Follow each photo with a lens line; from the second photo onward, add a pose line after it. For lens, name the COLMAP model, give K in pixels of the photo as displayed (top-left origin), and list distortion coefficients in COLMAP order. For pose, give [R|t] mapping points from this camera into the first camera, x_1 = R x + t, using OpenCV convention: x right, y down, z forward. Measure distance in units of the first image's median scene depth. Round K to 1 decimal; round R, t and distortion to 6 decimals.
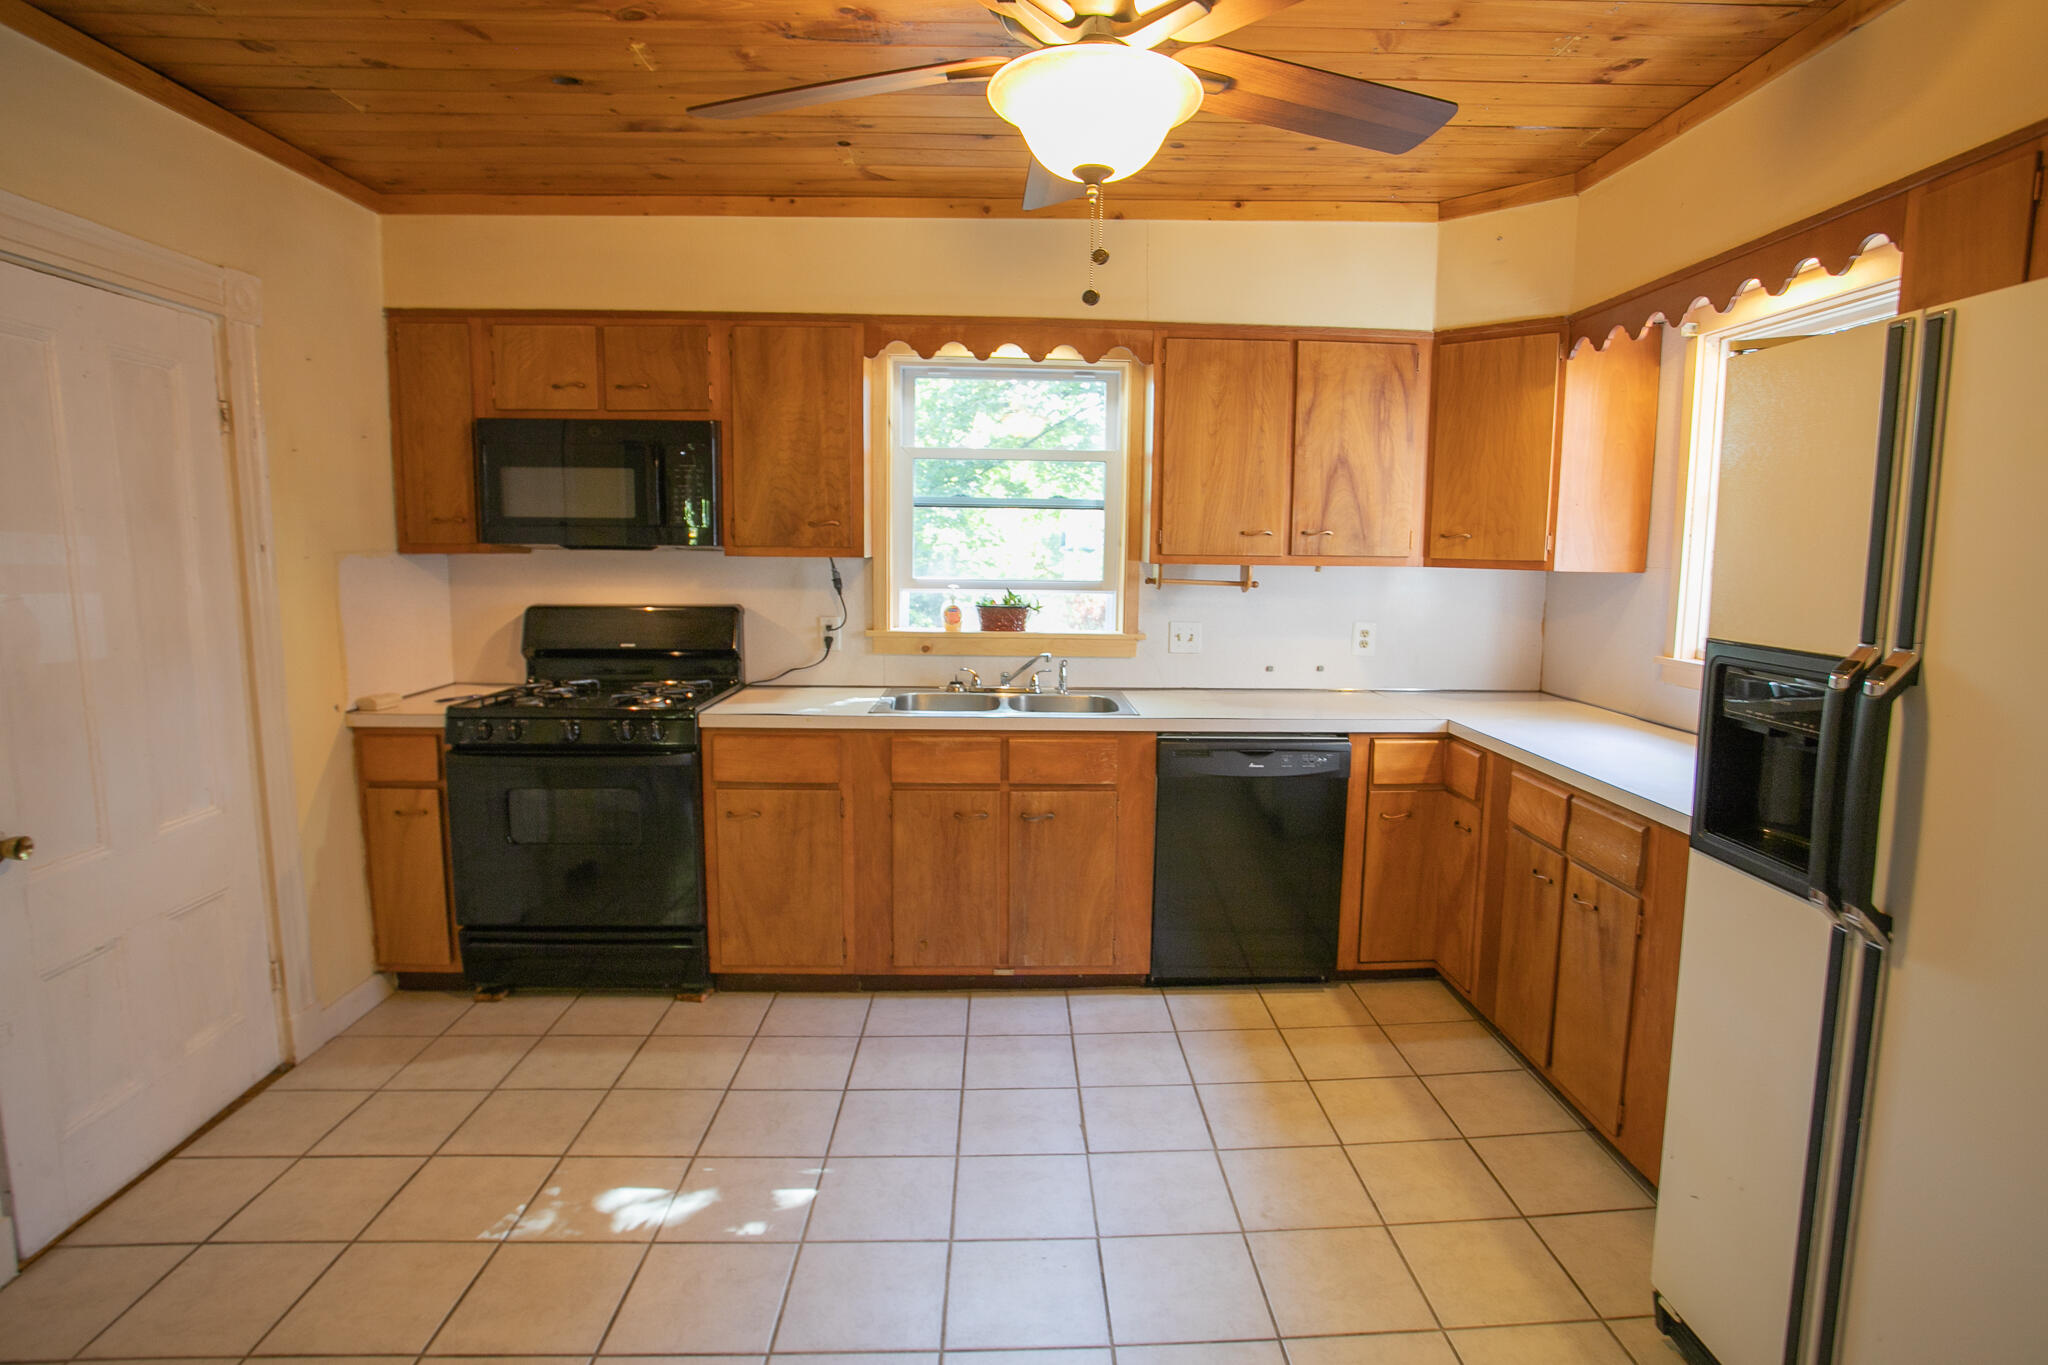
lens RADIAL K [[1051.8, 0, 1057.1], [0, 1051.8, 681.4], [0, 0, 1]] dist [-0.082586, 0.025223]
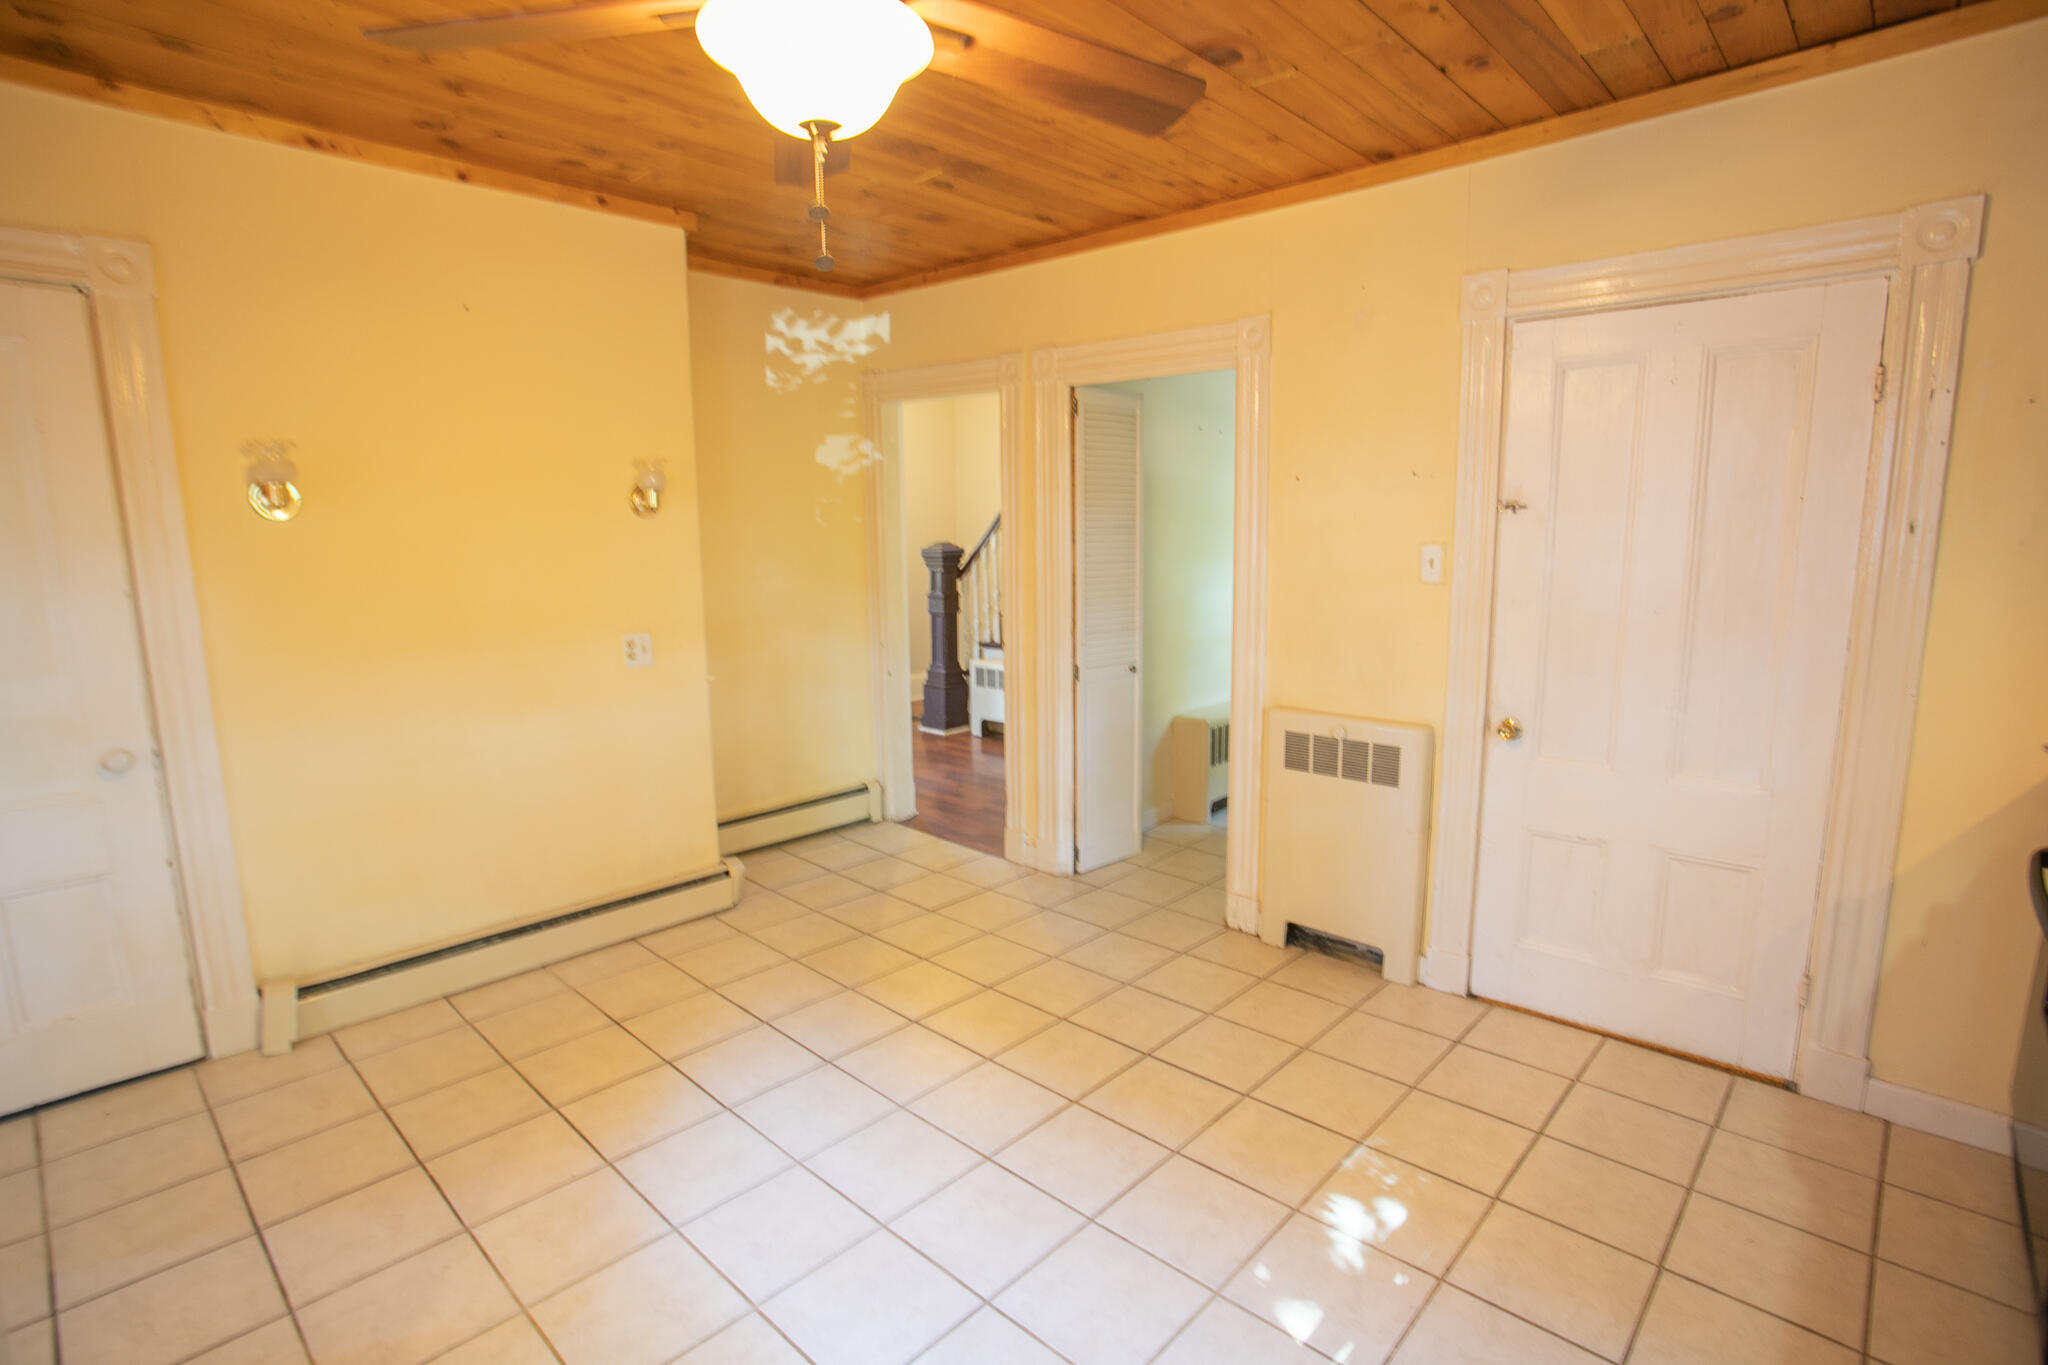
lens RADIAL K [[988.5, 0, 1021.5], [0, 988.5, 680.4], [0, 0, 1]] dist [-0.072756, 0.027018]
pose [[-0.722118, 0.106411, -0.683536, 0.264492], [-0.086798, 0.966352, 0.242137, -0.113581], [0.686303, 0.234181, -0.688584, 0.879793]]
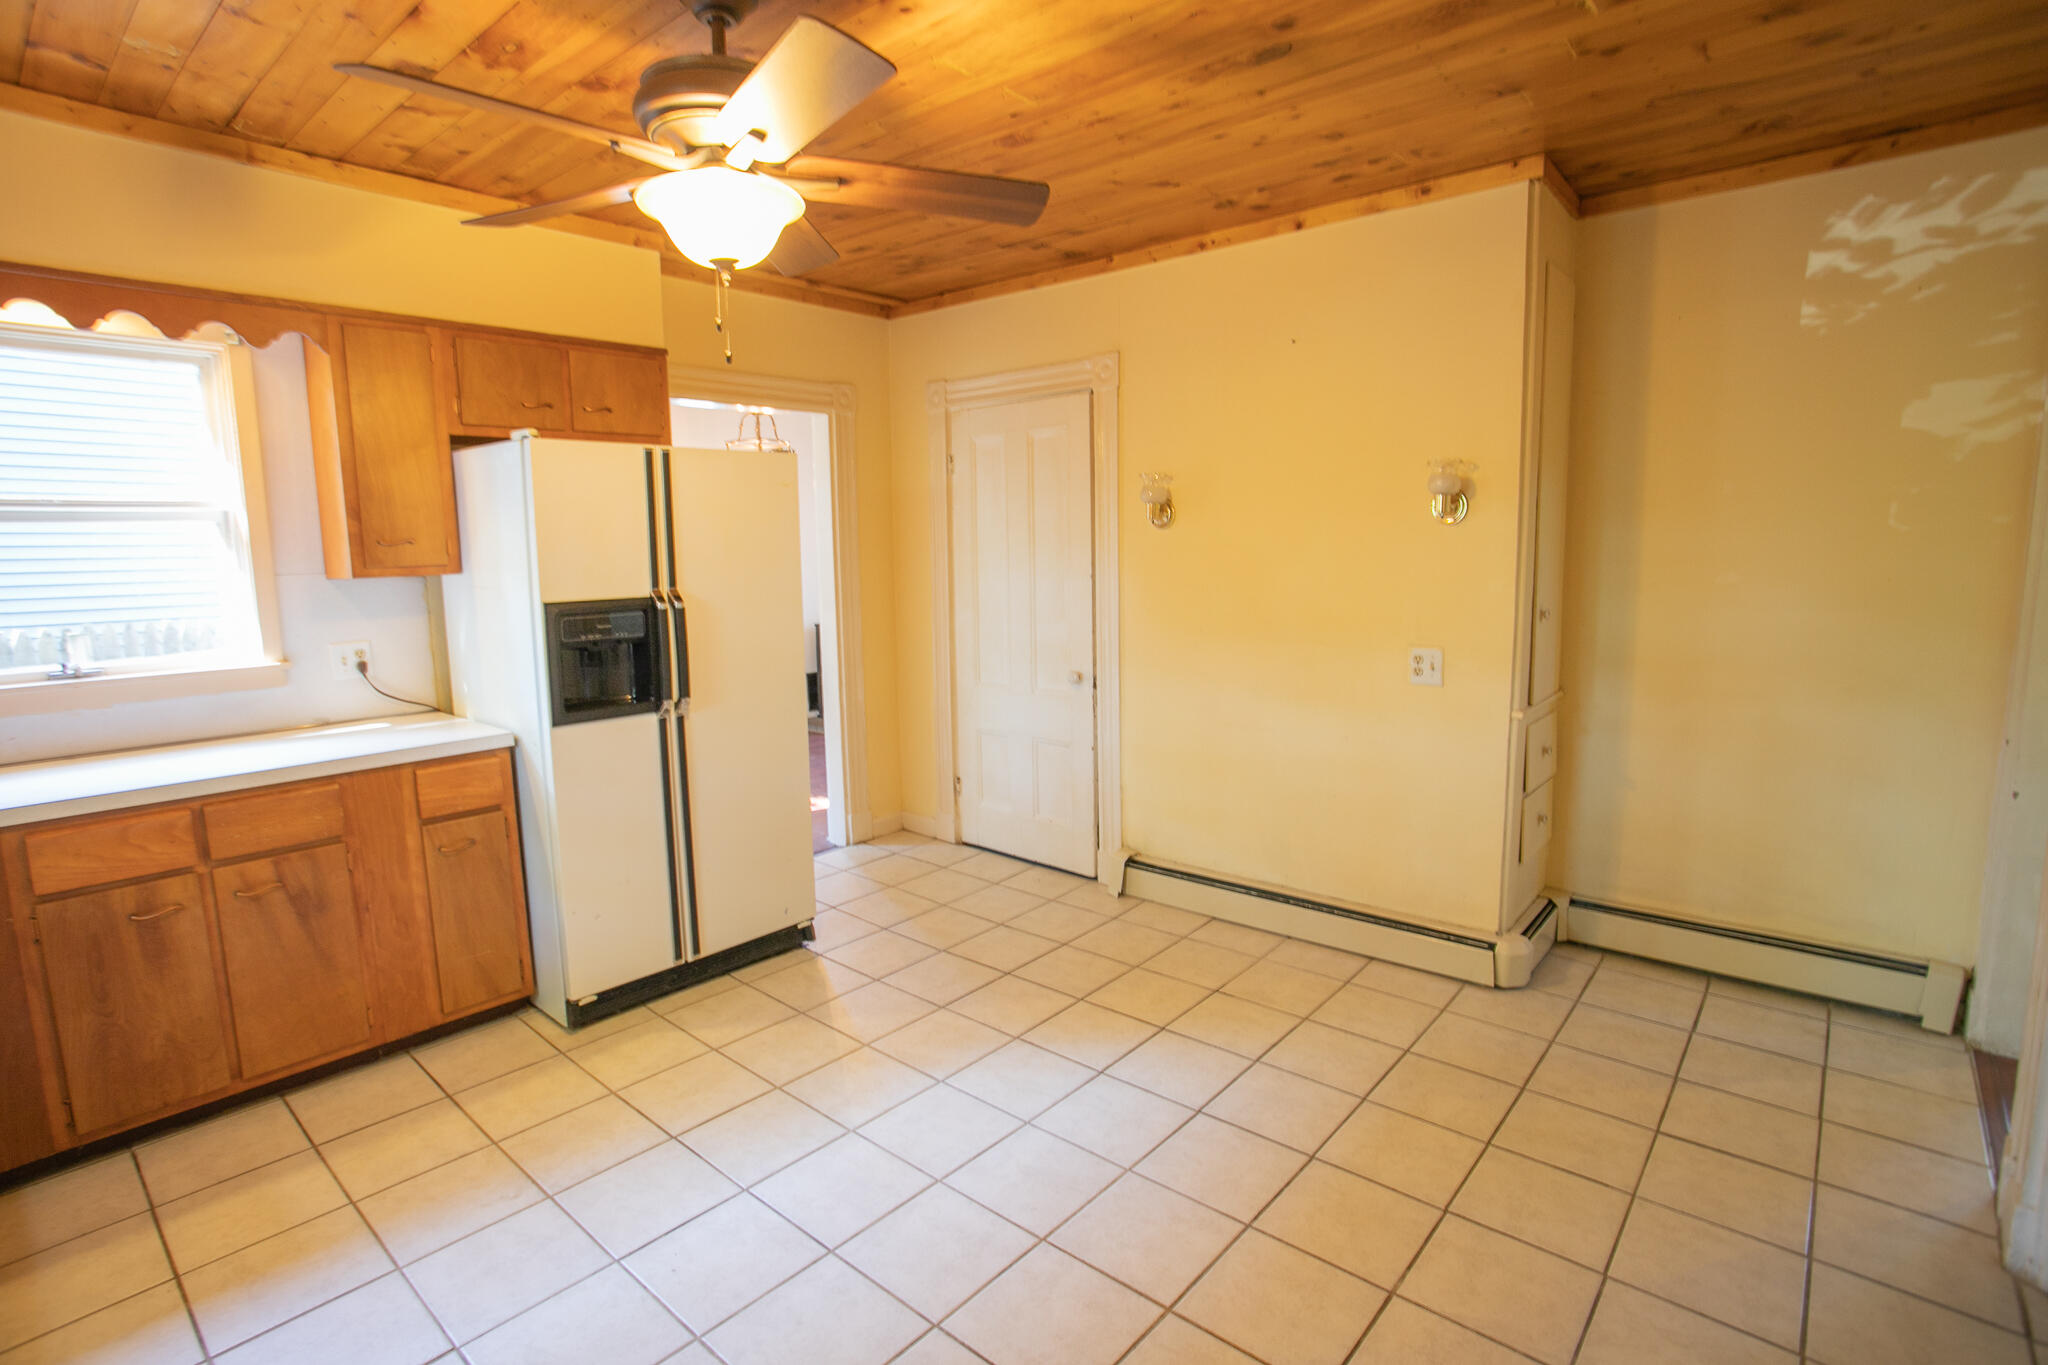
lens RADIAL K [[988.5, 0, 1021.5], [0, 988.5, 680.4], [0, 0, 1]] dist [-0.072756, 0.027018]
pose [[-0.720137, -0.089699, 0.688010, -0.540339], [0.100782, 0.967568, 0.231634, -0.108617], [-0.686474, 0.236148, -0.687741, 0.819174]]
